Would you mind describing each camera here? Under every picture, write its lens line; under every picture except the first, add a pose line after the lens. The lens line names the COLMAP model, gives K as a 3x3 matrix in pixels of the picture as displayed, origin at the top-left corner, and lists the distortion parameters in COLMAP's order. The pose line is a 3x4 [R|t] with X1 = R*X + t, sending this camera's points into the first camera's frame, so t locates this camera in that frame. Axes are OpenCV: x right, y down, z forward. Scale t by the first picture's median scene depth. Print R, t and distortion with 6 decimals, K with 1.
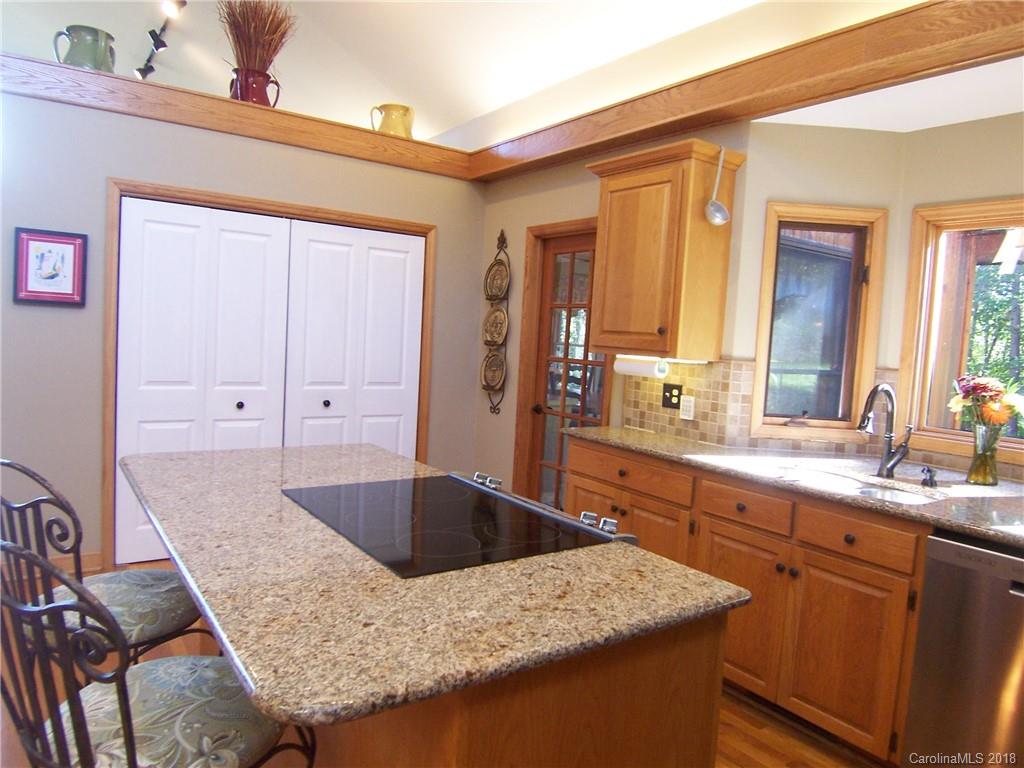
lens RADIAL K [[684.1, 0, 512.0], [0, 684.1, 384.0], [0, 0, 1]] dist [-0.011901, -0.066032]
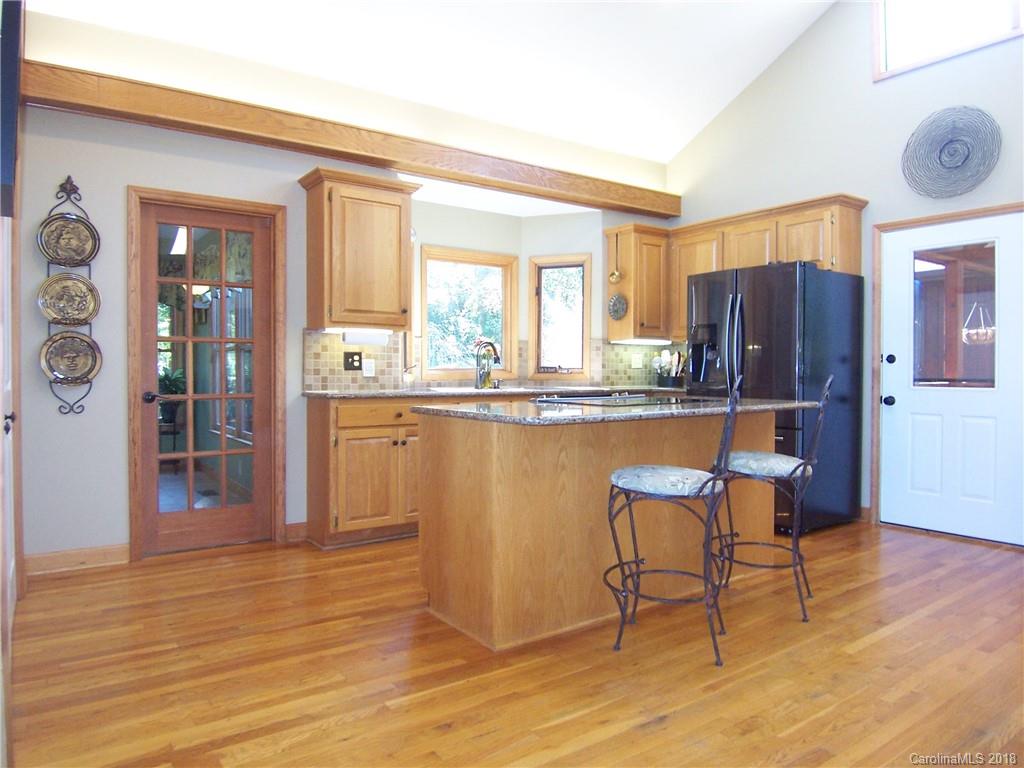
lens RADIAL K [[684.1, 0, 512.0], [0, 684.1, 384.0], [0, 0, 1]] dist [-0.011901, -0.066032]
pose [[-0.017976, -0.076326, 0.996921, -1.085138], [0.069200, 0.994596, 0.077395, -0.019041], [-0.997441, 0.070379, -0.012597, 0.713708]]
